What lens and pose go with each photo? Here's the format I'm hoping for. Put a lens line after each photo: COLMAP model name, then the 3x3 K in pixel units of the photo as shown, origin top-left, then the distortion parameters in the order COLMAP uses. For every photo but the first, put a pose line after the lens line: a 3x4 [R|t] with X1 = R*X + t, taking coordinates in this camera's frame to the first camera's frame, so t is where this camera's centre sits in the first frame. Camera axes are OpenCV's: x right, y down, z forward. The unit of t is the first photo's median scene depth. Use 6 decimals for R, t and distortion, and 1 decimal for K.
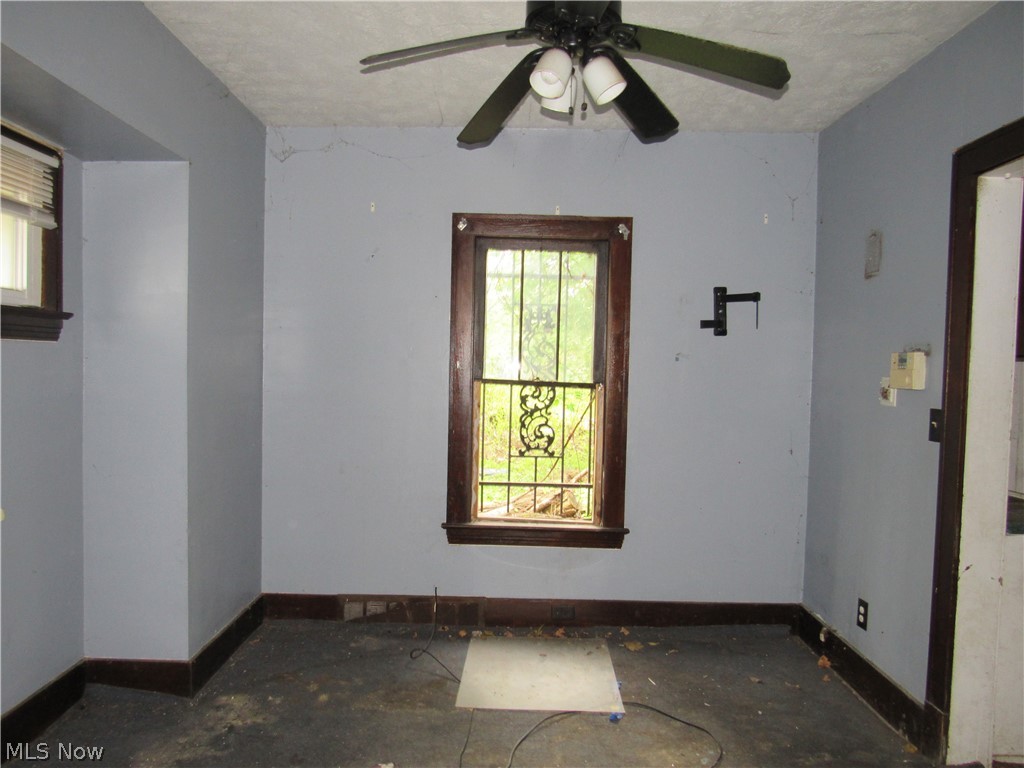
lens RADIAL K [[723.2, 0, 504.9], [0, 723.2, 387.1], [0, 0, 1]] dist [-0.034803, 0.009453]
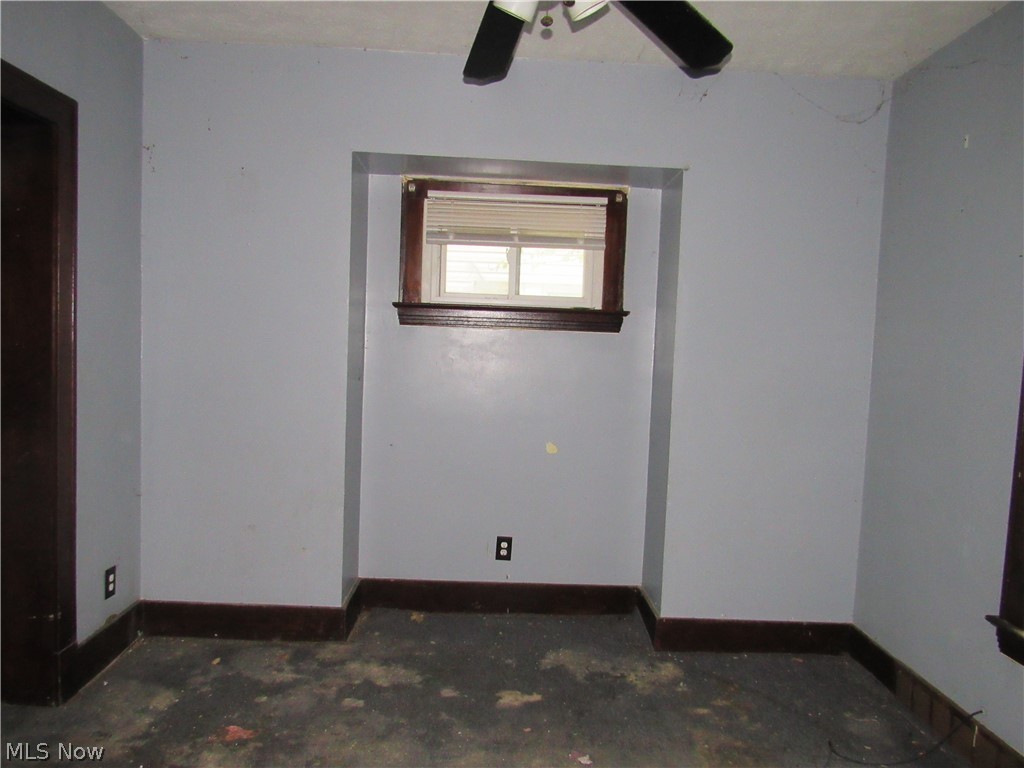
lens RADIAL K [[723.2, 0, 506.2], [0, 723.2, 385.6], [0, 0, 1]] dist [-0.034803, 0.009453]
pose [[0.039340, 0.043128, -0.998295, 0.669784], [-0.075191, 0.996363, 0.040082, -0.004910], [0.996393, 0.073485, 0.042440, 0.703073]]
